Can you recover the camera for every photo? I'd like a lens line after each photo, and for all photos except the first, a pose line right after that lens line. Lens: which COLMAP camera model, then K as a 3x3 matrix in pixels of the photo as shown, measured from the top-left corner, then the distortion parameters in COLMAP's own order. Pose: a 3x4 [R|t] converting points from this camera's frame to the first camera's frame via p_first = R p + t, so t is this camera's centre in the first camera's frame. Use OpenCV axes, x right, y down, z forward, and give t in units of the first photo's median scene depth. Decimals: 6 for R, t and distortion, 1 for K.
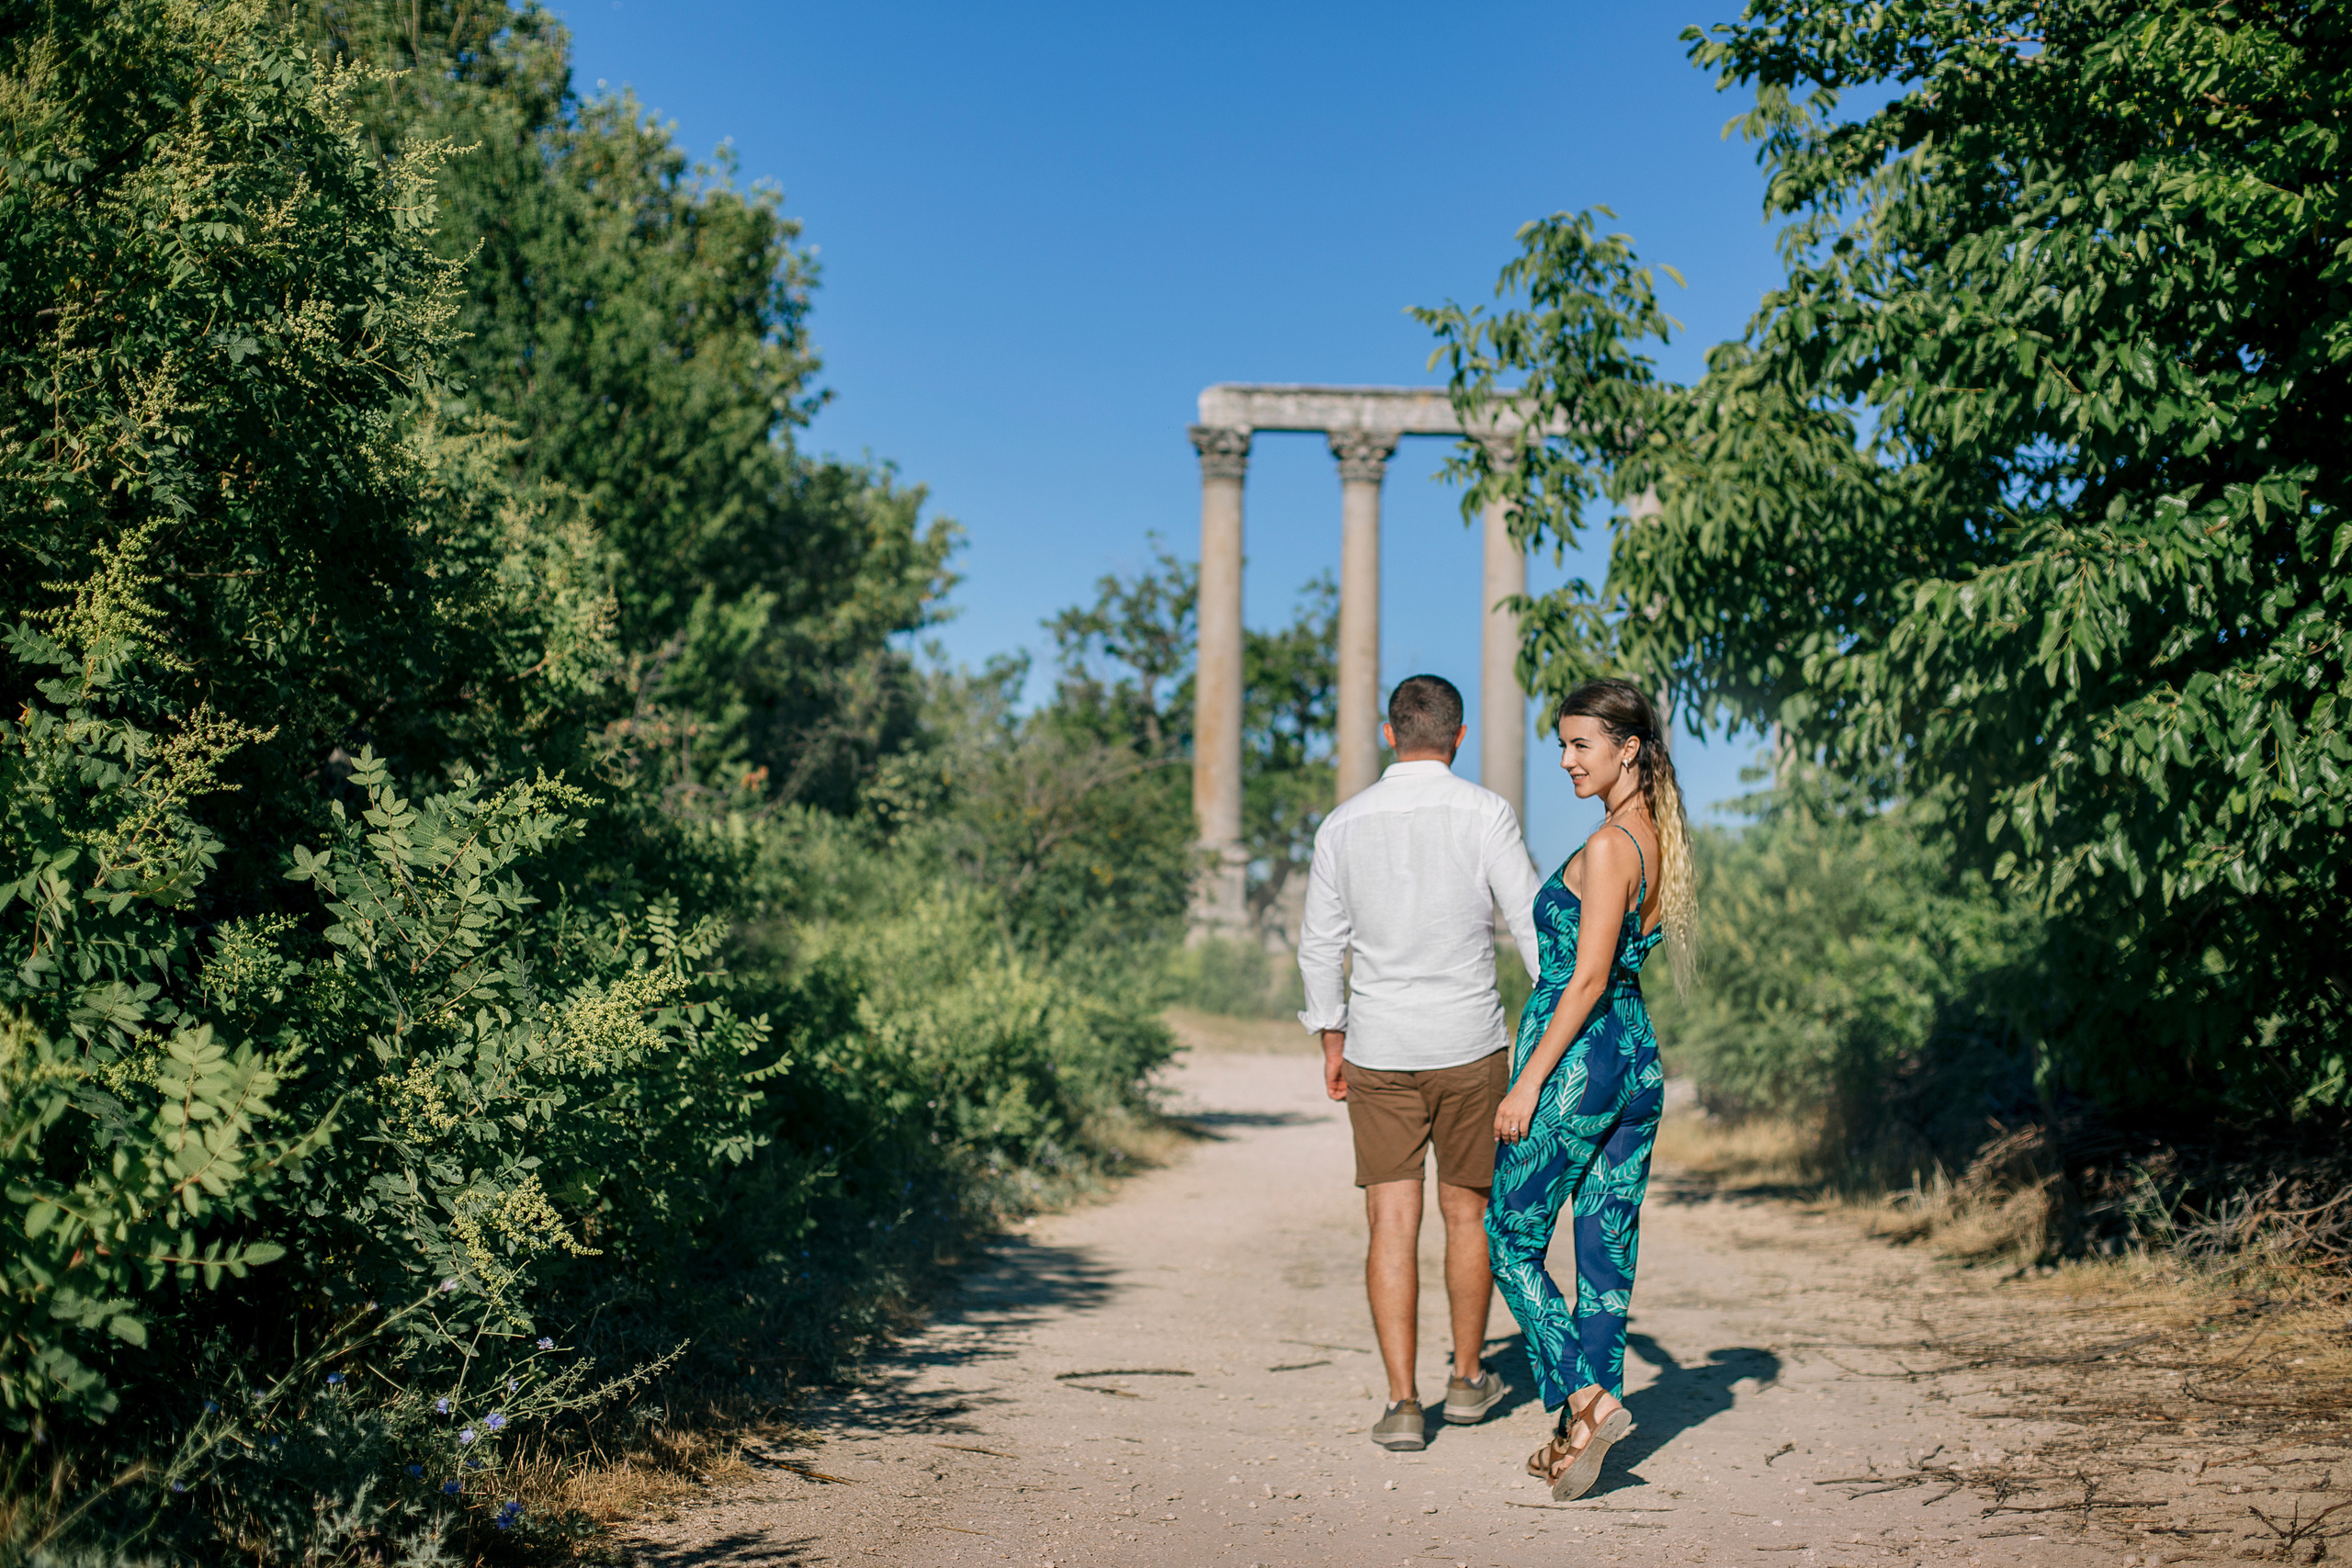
lens RADIAL K [[3402.5, 0, 1176.0], [0, 3402.5, 784.0], [0, 0, 1]] dist [-0.159605, 0.147768]
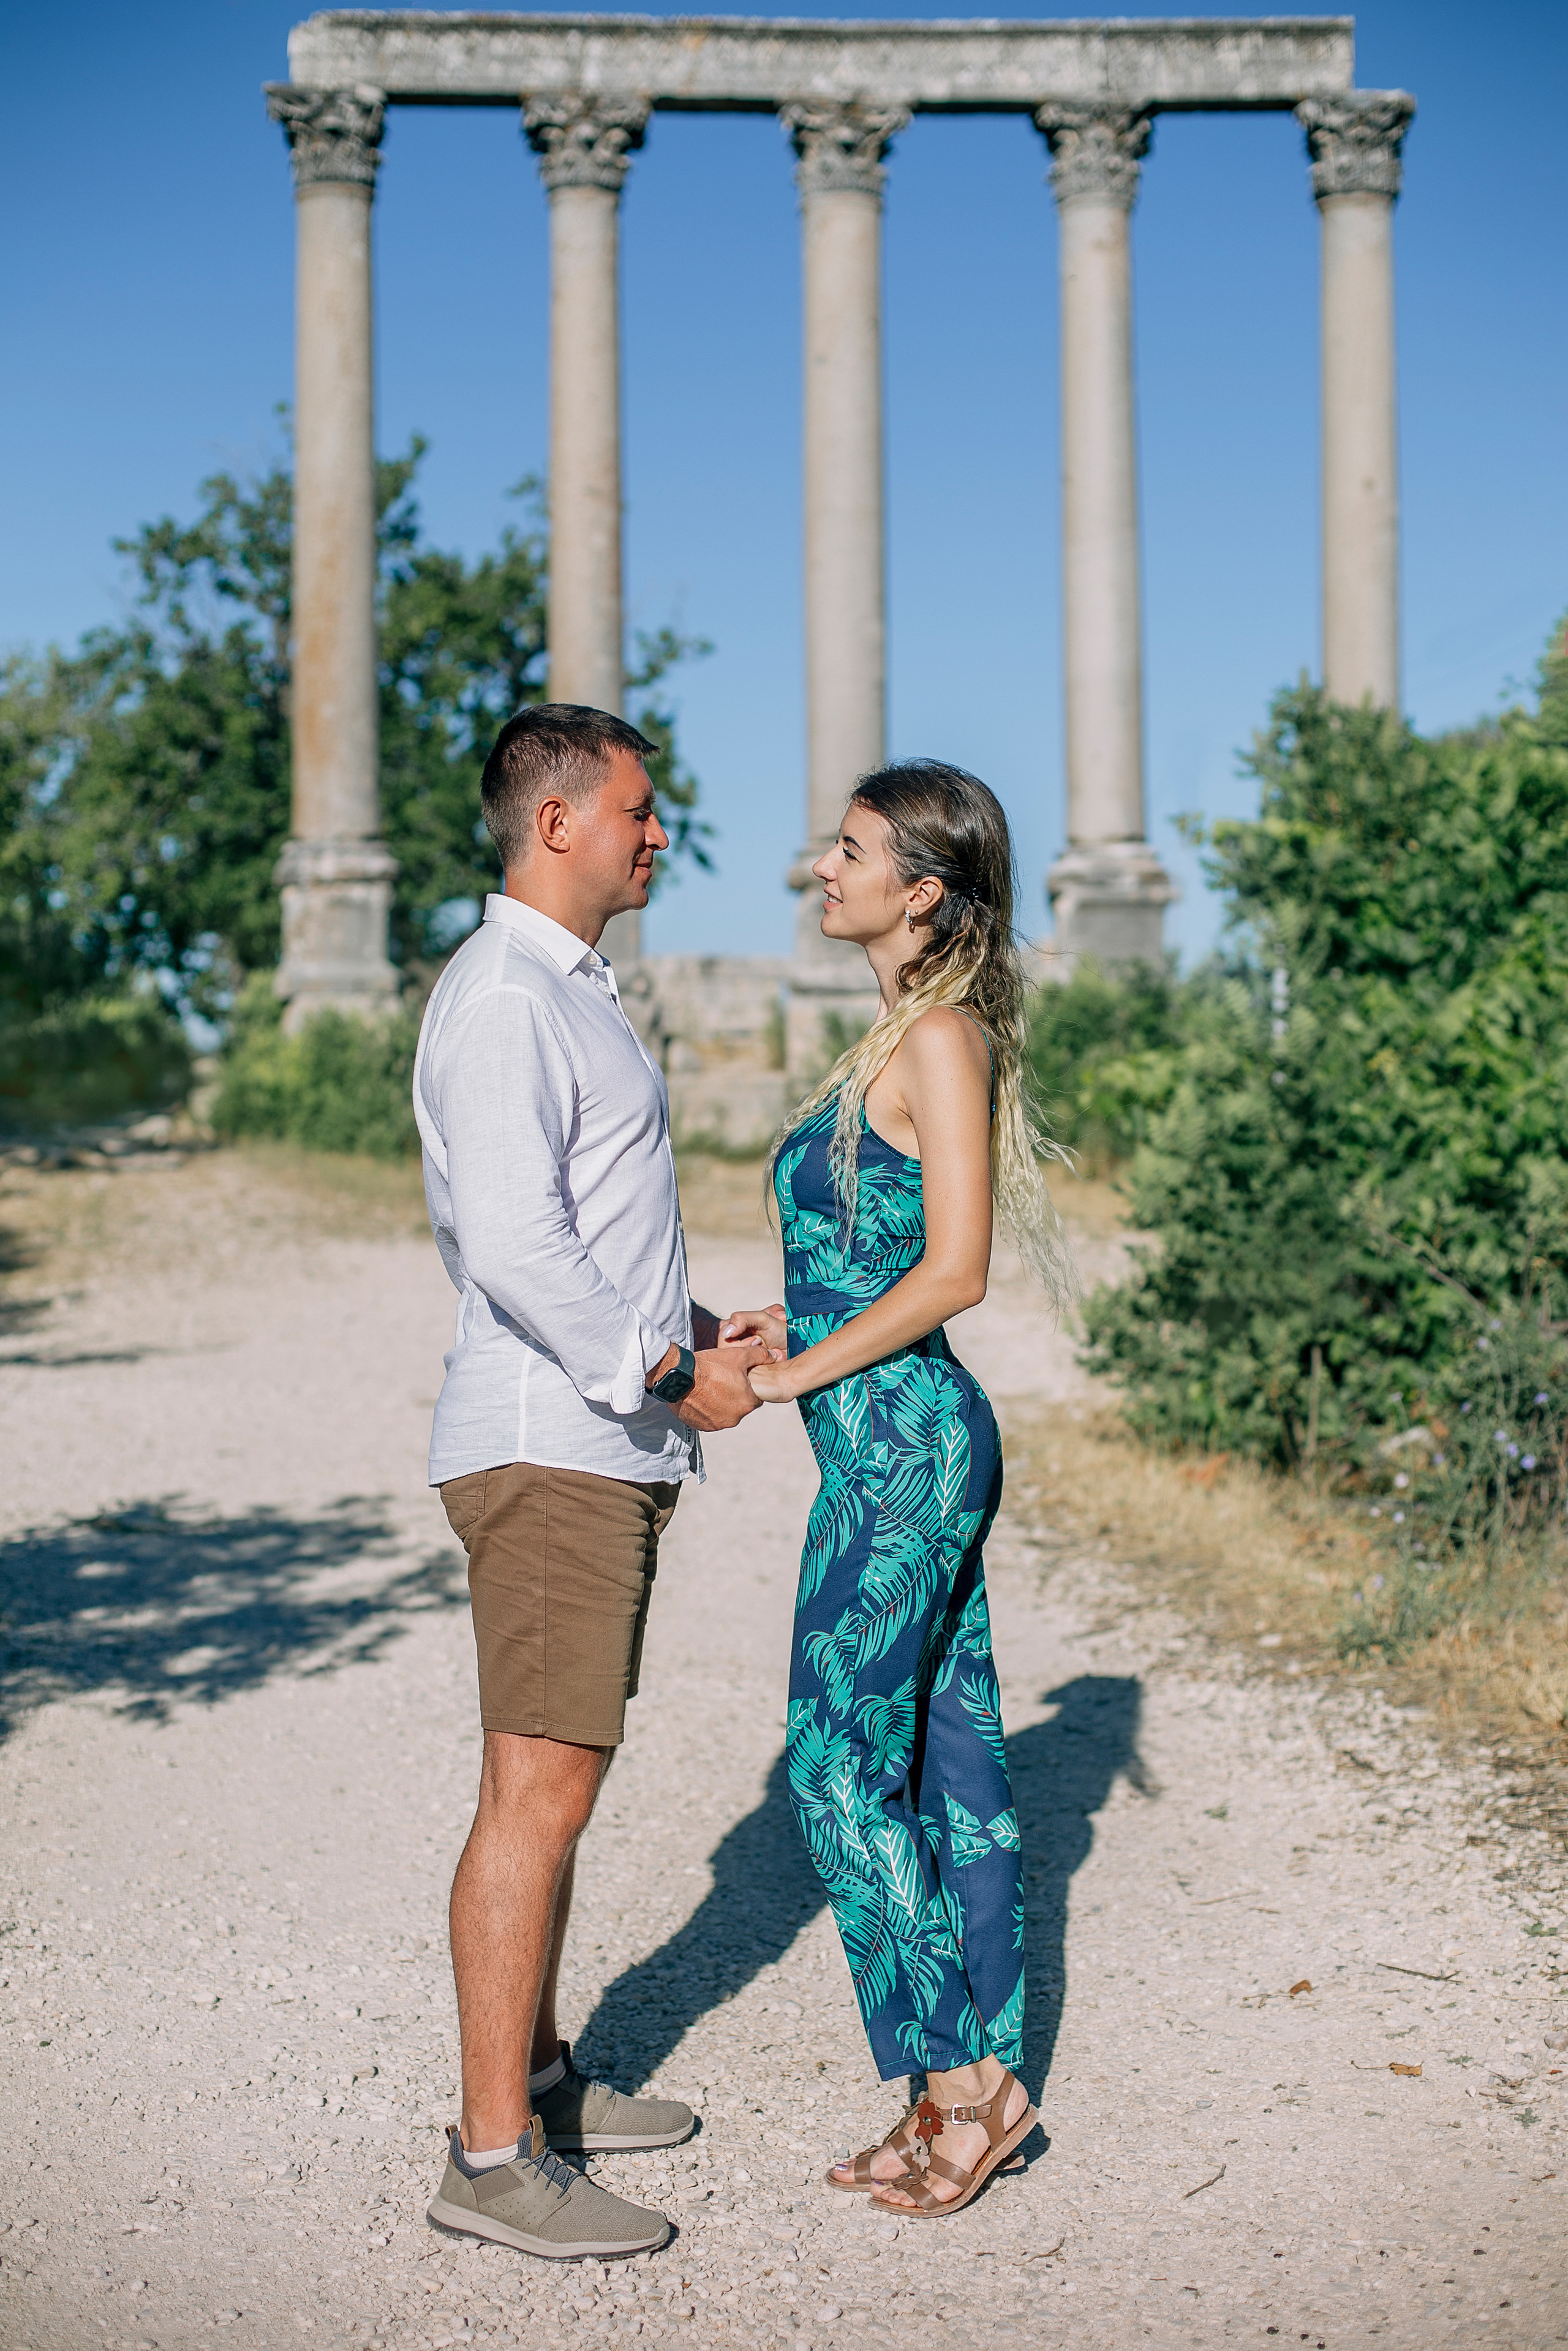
lens RADIAL K [[3401.2, 0, 784.0], [0, 3401.2, 1175.5], [0, 0, 1]] dist [-0.159605, 0.147768]
pose [[0.994815, -0.020569, 0.099597, 0.029210], [0.011438, 0.995749, 0.091396, 0.021908], [-0.101053, -0.089783, 0.990821, 0.437688]]
